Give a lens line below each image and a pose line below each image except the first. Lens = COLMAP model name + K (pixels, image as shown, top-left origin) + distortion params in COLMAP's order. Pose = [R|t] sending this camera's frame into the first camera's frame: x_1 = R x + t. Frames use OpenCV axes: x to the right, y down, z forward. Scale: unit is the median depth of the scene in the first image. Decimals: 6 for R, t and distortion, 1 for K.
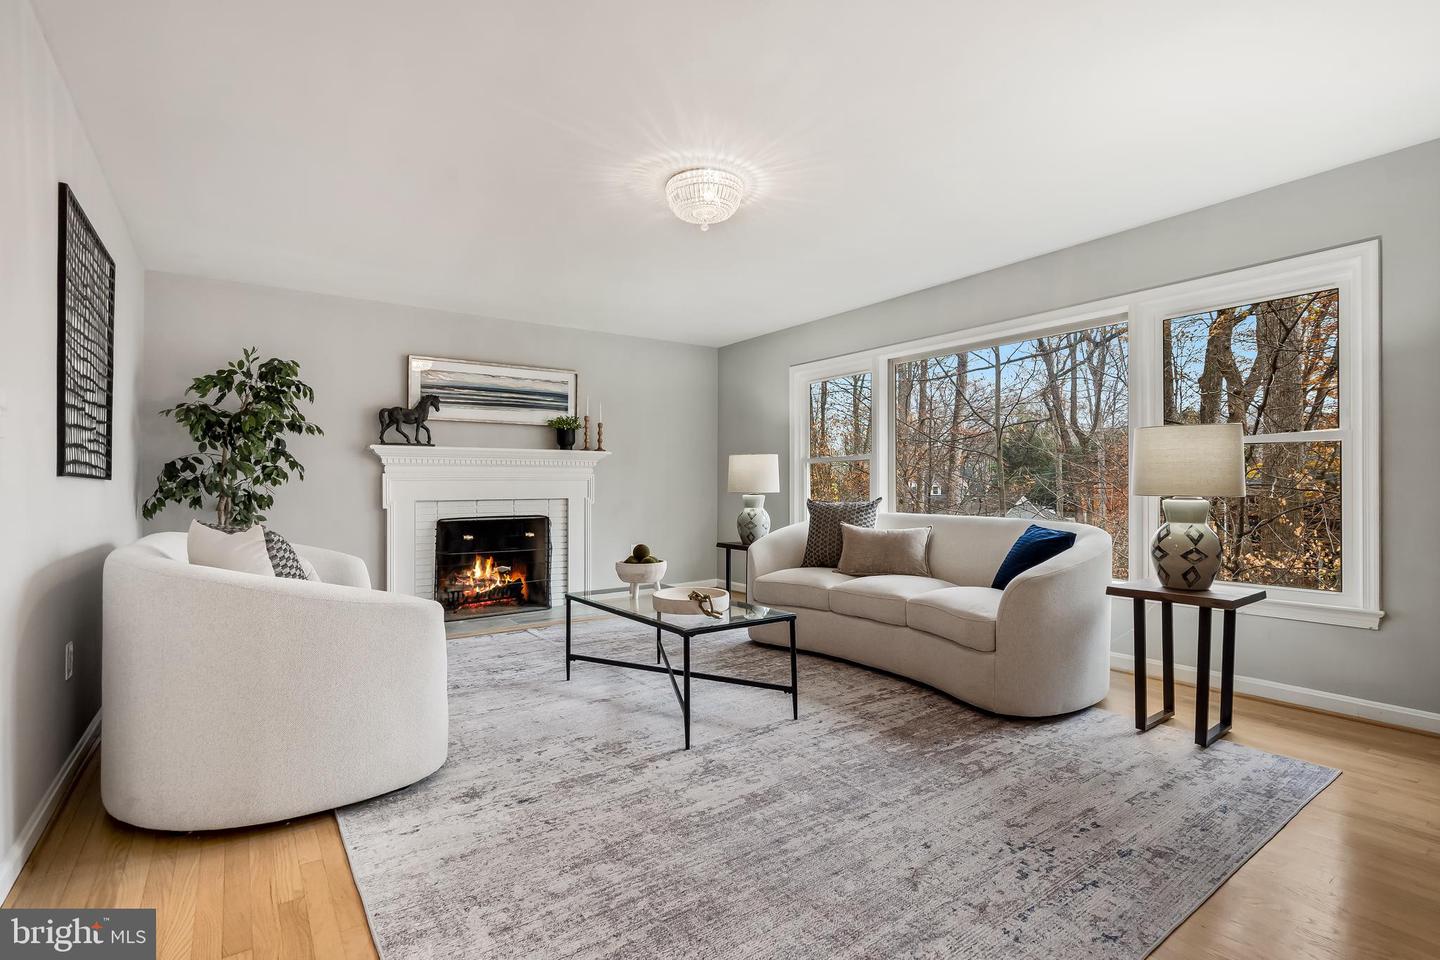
lens RADIAL K [[664.0, 0, 709.7], [0, 664.0, 475.1], [0, 0, 1]] dist [0.002362, 0.002038]
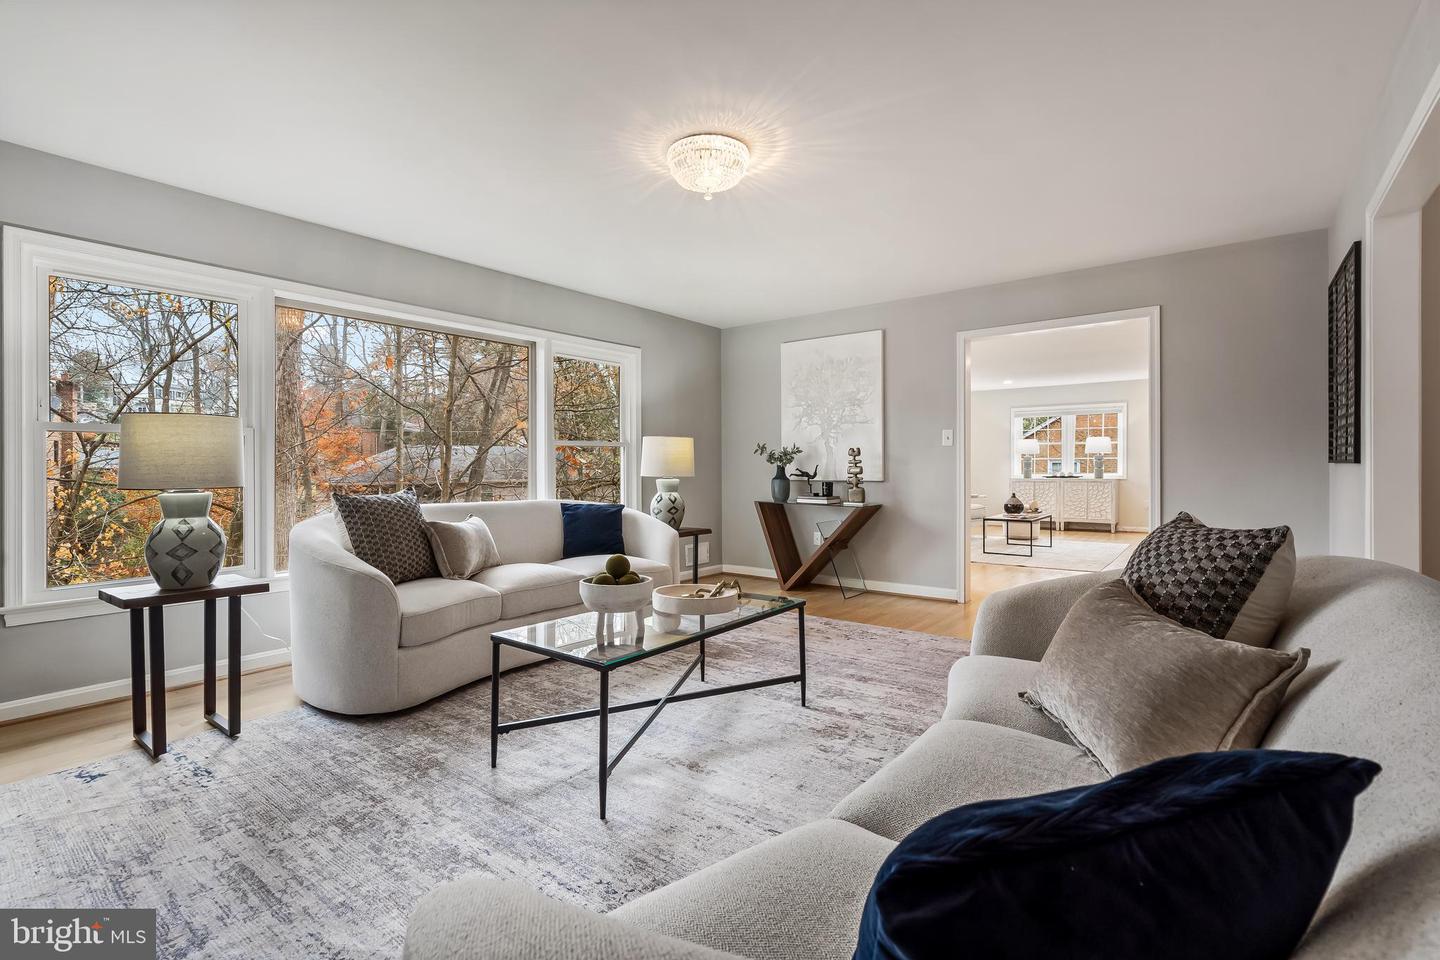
lens RADIAL K [[664.0, 0, 709.2], [0, 664.0, 481.6], [0, 0, 1]] dist [0.002362, 0.002038]
pose [[-0.274171, -0.011055, 0.961617, -0.905583], [-0.004607, 0.999938, 0.010182, 0.022595], [-0.961670, -0.001639, -0.274205, 1.250976]]
